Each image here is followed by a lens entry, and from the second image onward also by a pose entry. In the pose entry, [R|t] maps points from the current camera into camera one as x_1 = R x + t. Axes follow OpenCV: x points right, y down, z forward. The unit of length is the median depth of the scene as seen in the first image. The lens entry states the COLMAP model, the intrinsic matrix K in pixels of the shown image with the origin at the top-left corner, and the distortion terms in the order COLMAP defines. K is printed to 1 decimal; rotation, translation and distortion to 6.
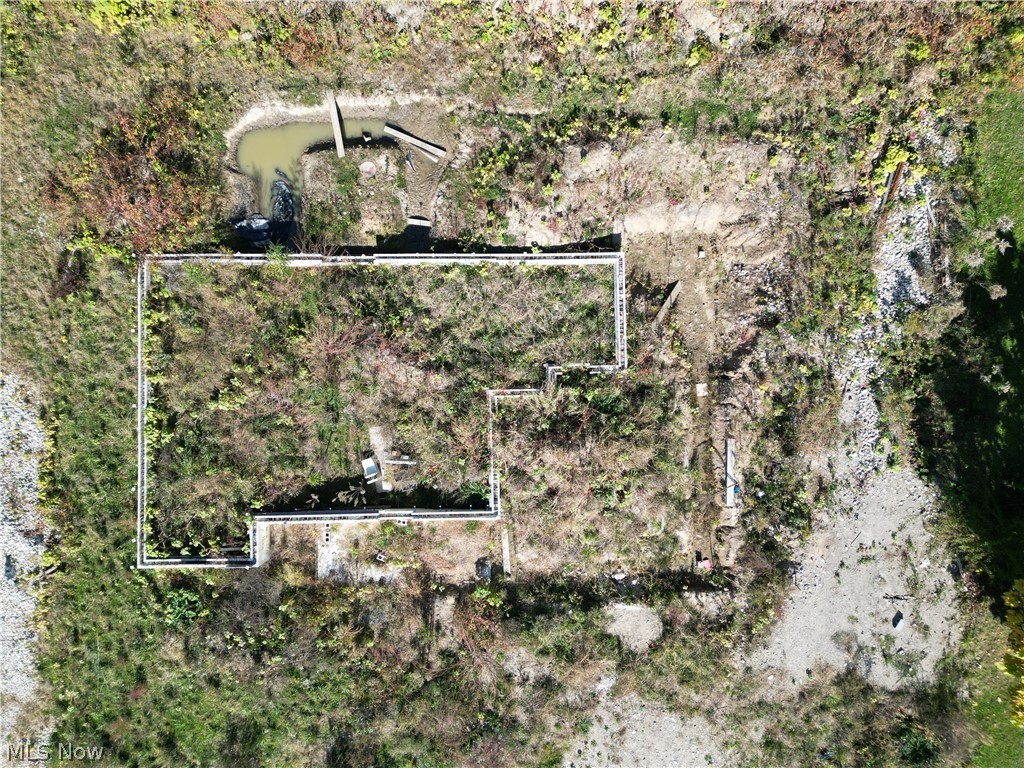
lens RADIAL K [[717.4, 0, 512.0], [0, 717.4, 384.0], [0, 0, 1]] dist [0.045239, -0.047793]
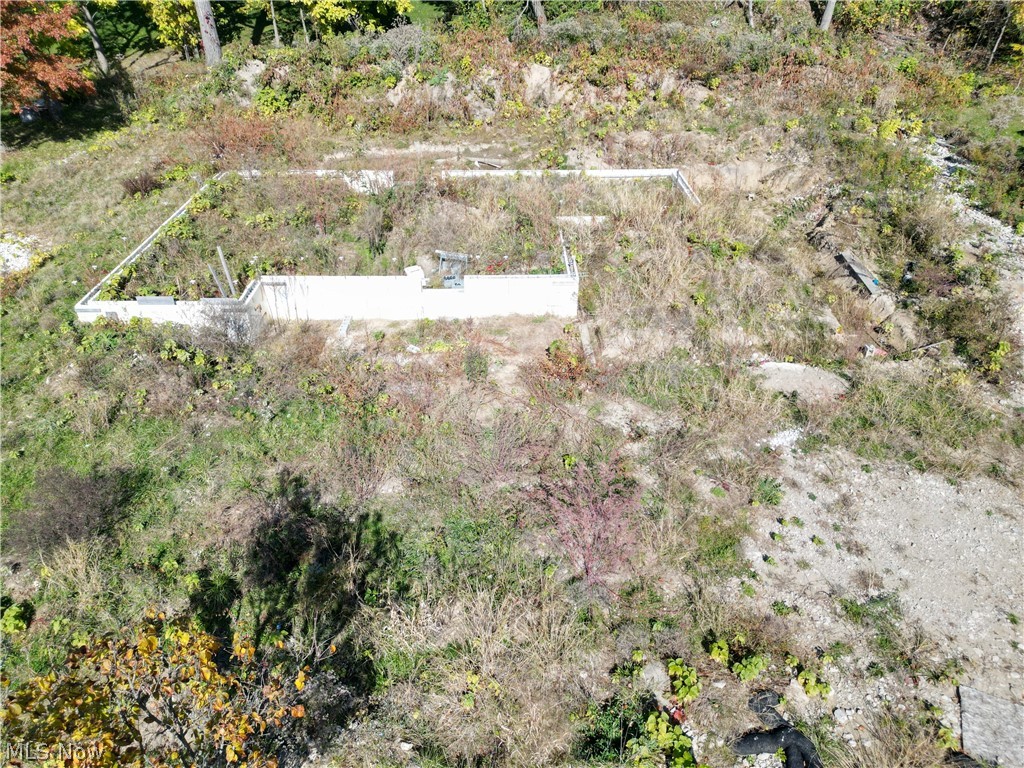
lens RADIAL K [[717.4, 0, 512.0], [0, 717.4, 384.0], [0, 0, 1]] dist [0.045239, -0.047793]
pose [[0.999988, -0.001174, -0.004749, -0.082508], [-0.003243, 0.567799, -0.823161, 0.862125], [0.003663, 0.823166, 0.567788, 0.642414]]
